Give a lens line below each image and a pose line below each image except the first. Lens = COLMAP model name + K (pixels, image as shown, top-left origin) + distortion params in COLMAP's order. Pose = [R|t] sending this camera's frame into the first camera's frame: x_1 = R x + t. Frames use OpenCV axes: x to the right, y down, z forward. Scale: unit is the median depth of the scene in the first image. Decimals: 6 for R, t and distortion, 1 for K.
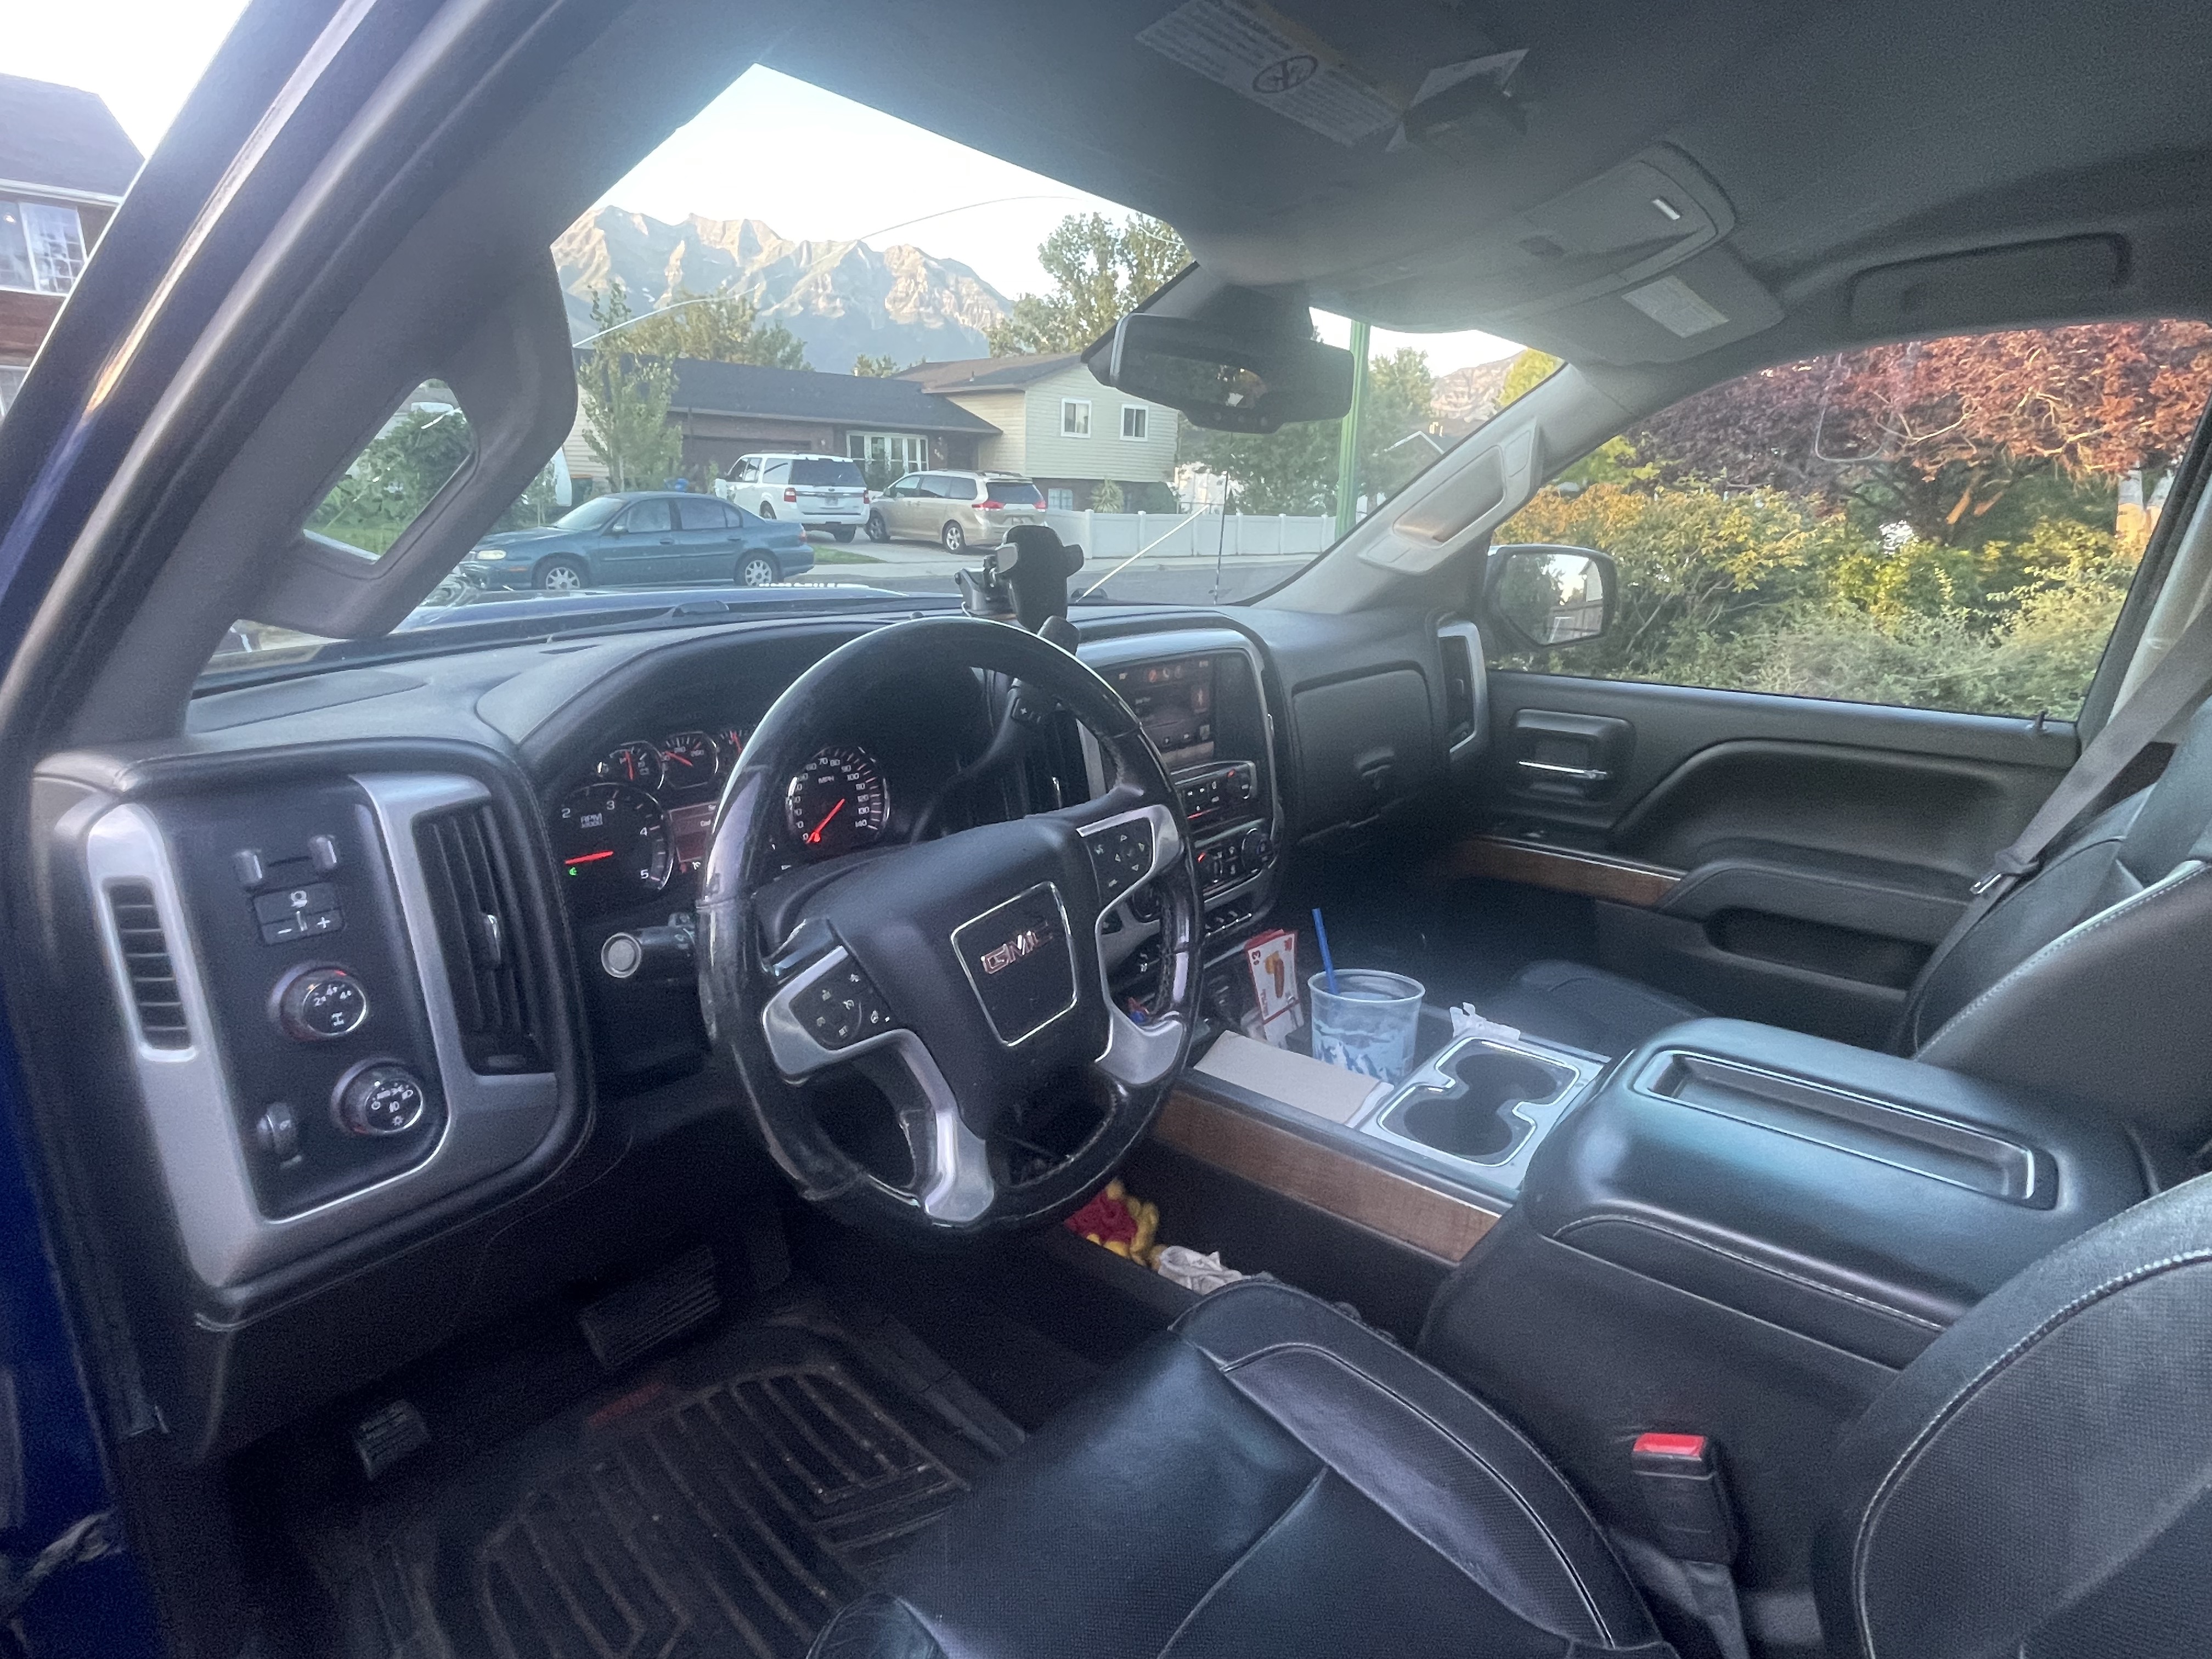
lens RADIAL K [[1181.7, 0, 1113.1], [0, 1181.7, 832.8], [0, 0, 1]] dist [-0.020013, 0.003396]
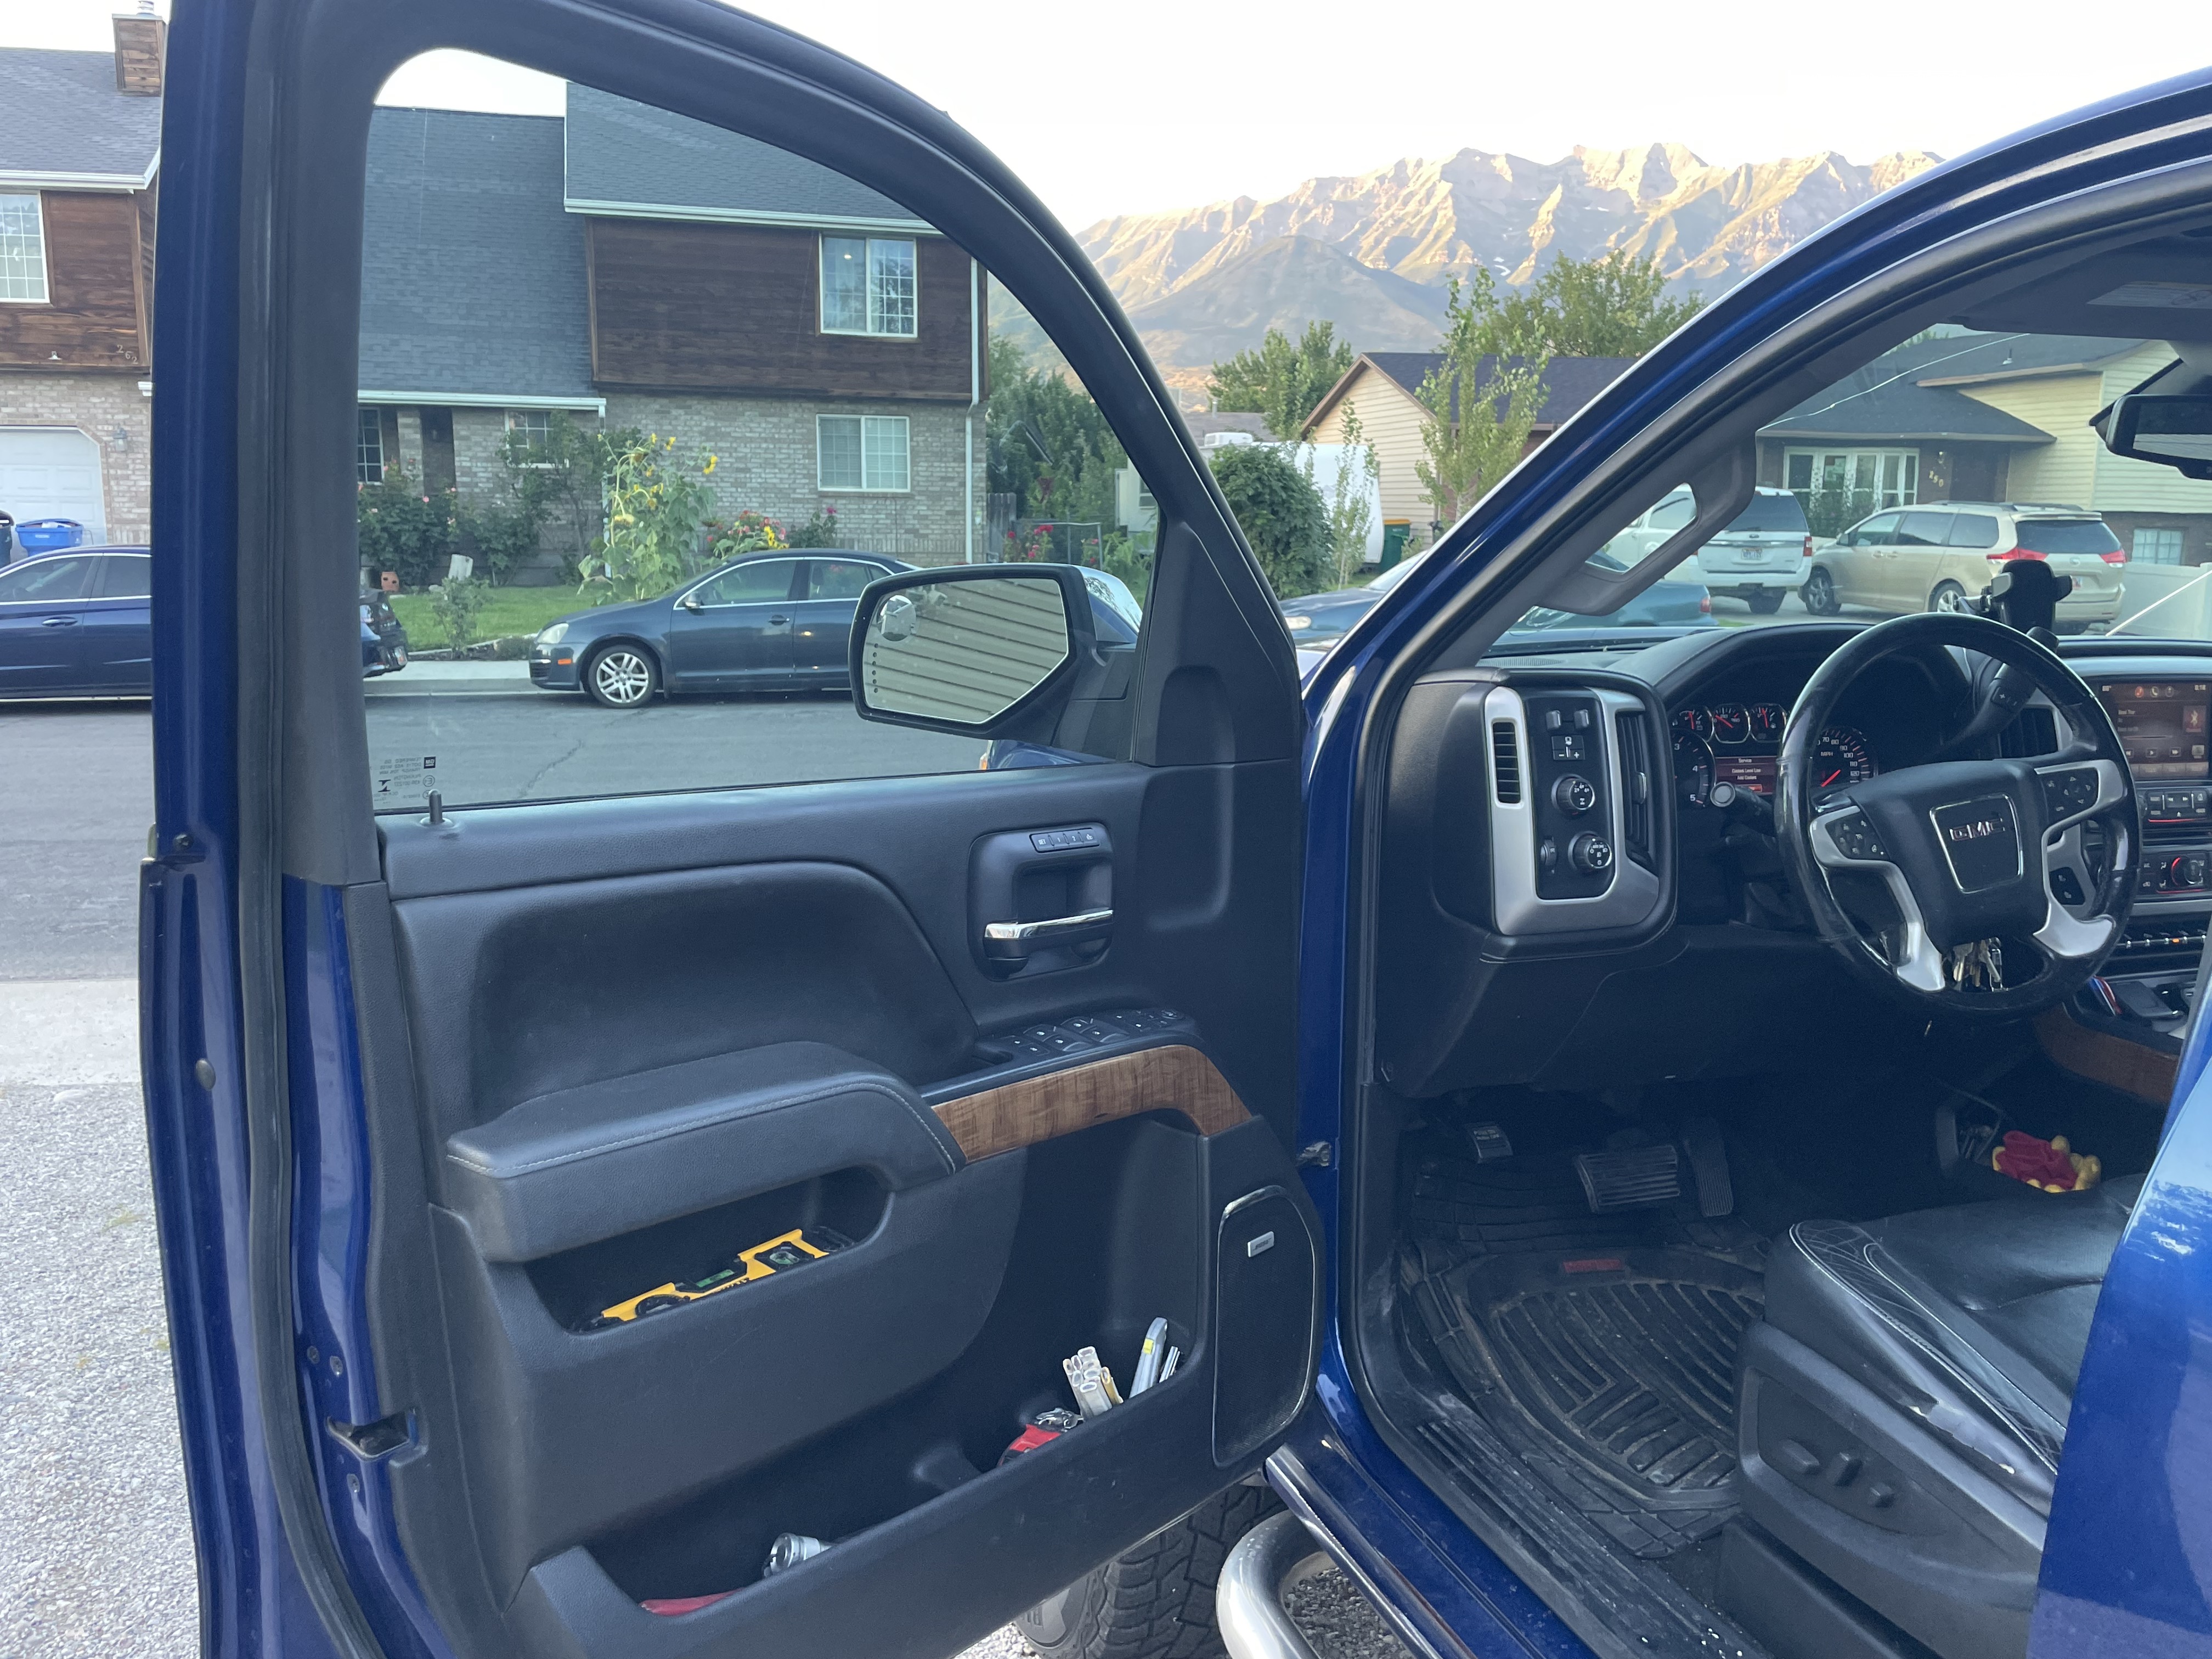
lens RADIAL K [[1830.5, 0, 1102.6], [0, 1830.5, 830.7], [0, 0, 1]] dist [0.060185, -0.078459]
pose [[0.848763, 0.070405, -0.524065, 0.008650], [-0.135551, 0.986948, -0.086944, 0.019088], [0.511104, 0.144832, 0.847229, -0.065302]]
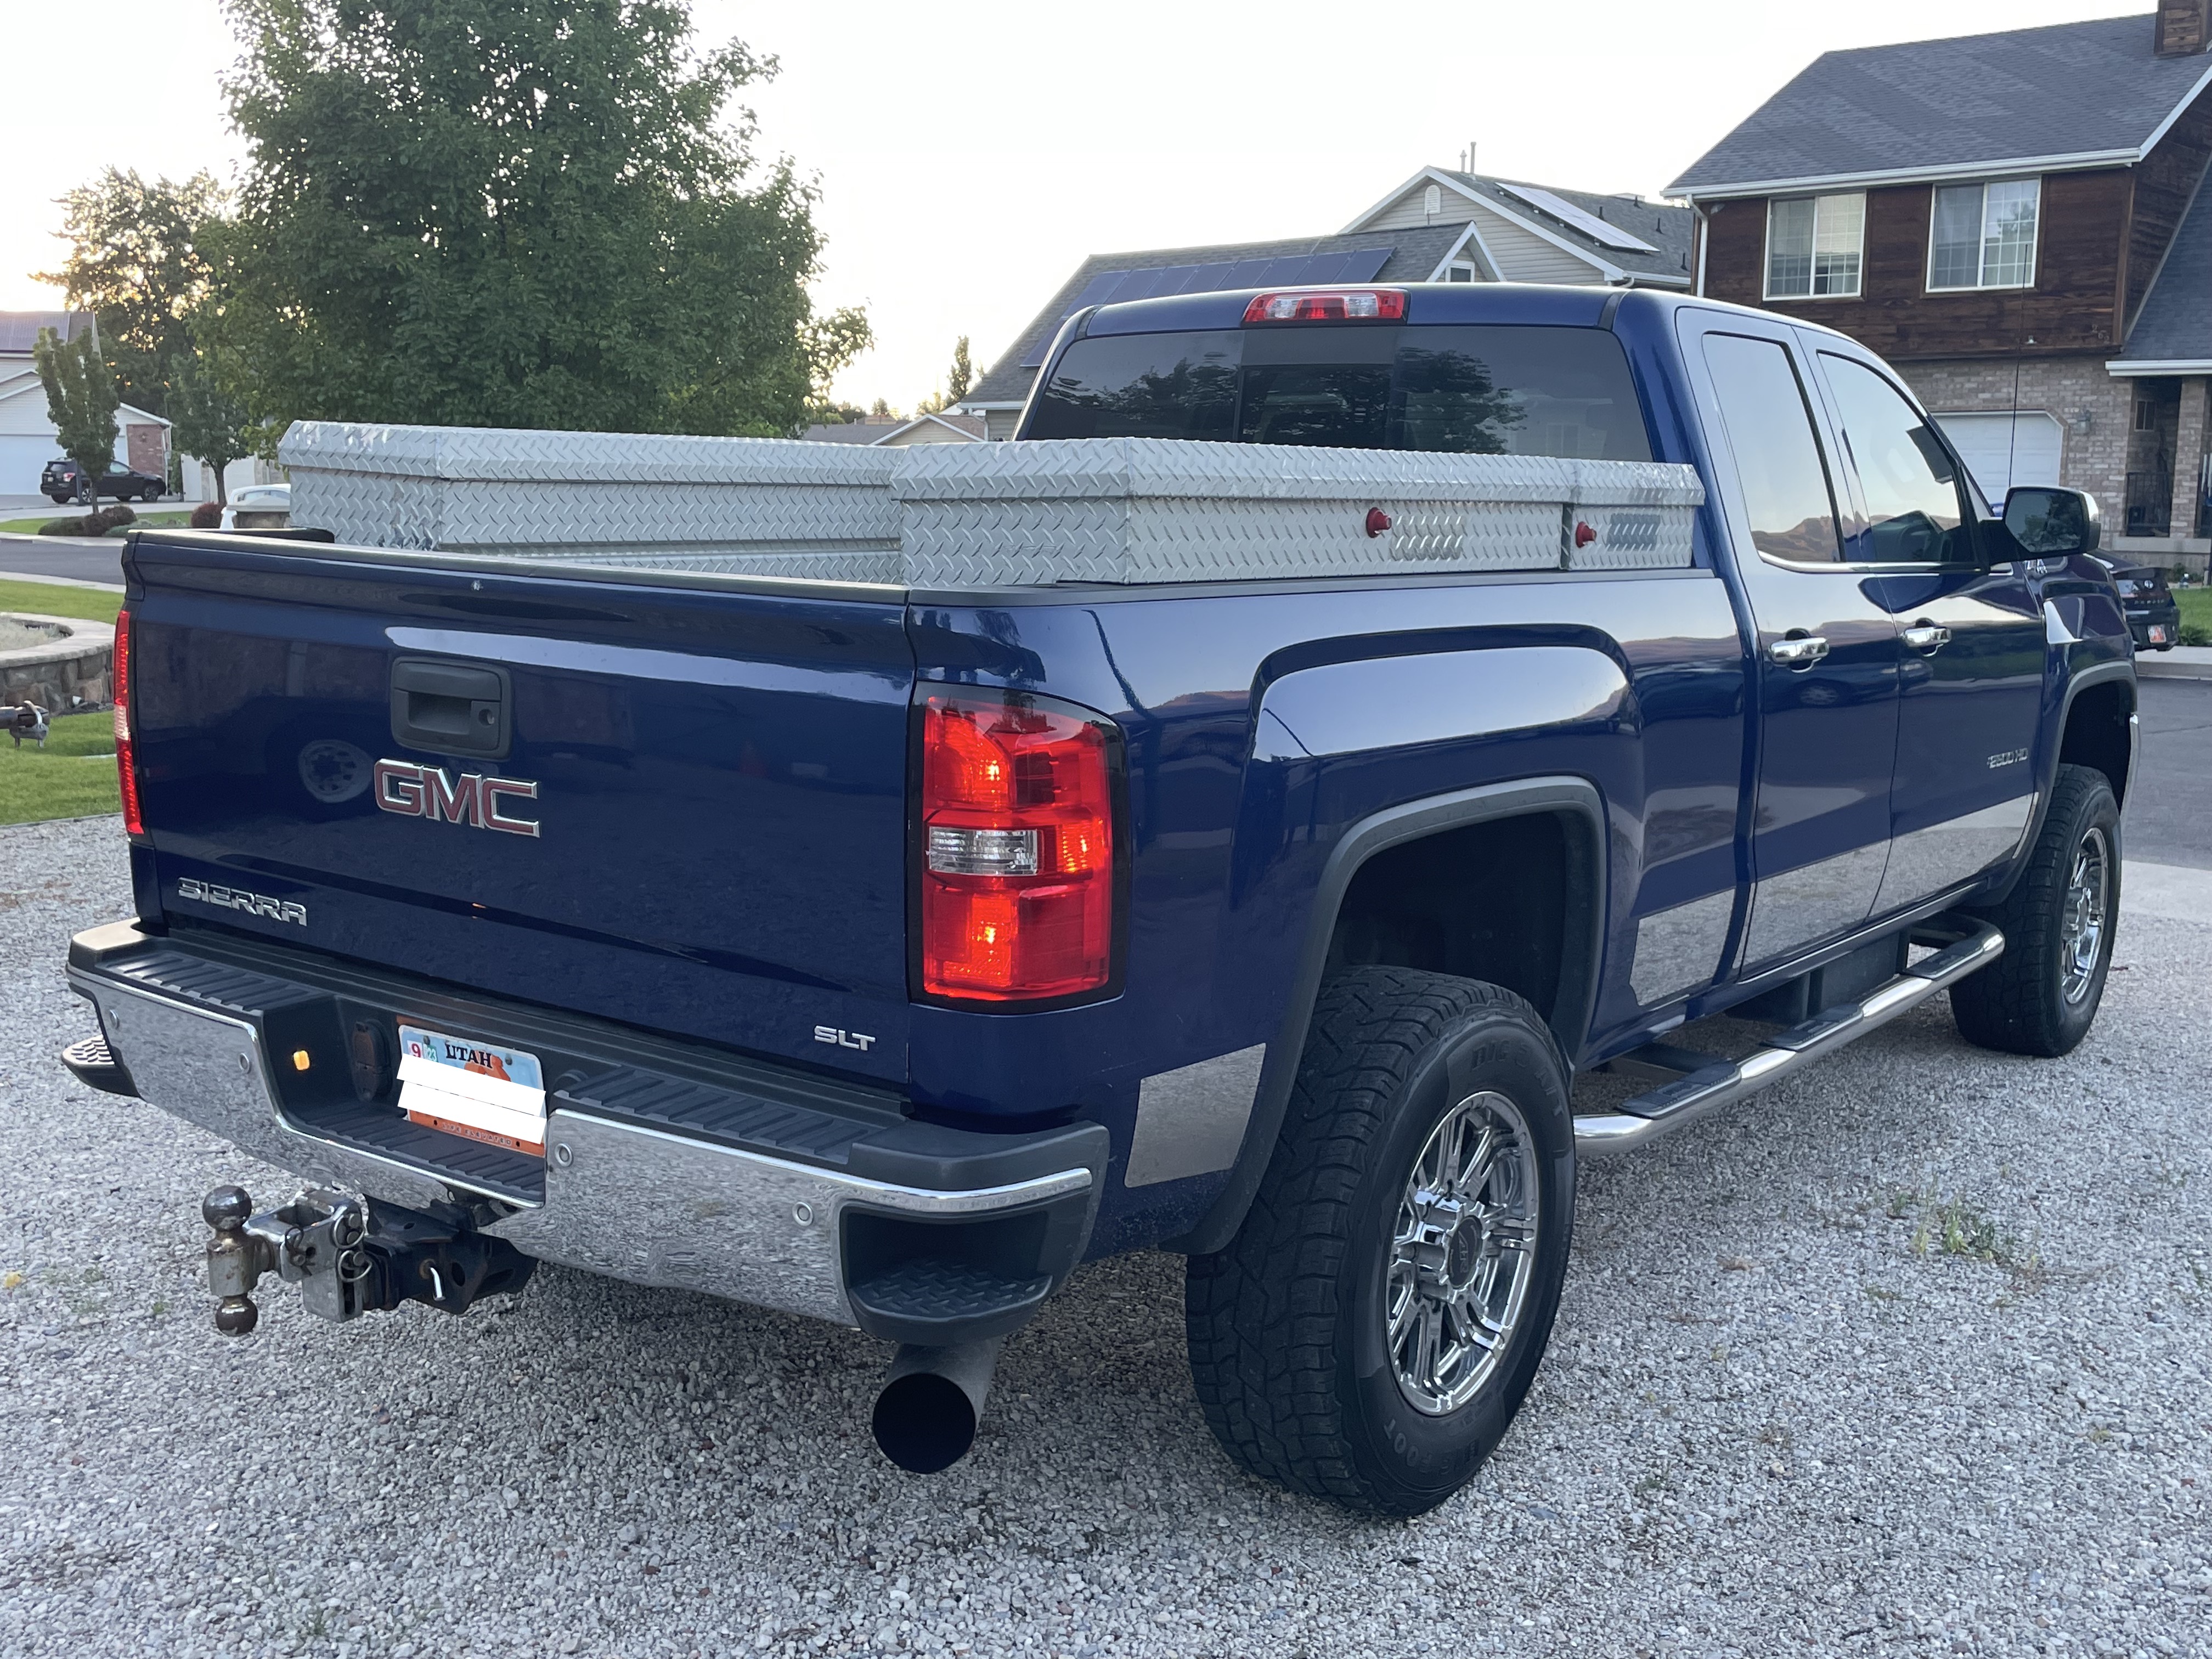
lens RADIAL K [[2326.2, 0, 1103.3], [0, 2326.2, 830.9], [0, 0, 1]] dist [0.032983, 0.000000]
pose [[0.034894, 0.118503, -0.992340, 0.368300], [-0.287116, 0.952275, 0.103623, 0.020489], [0.957260, 0.281301, 0.067253, -0.016803]]
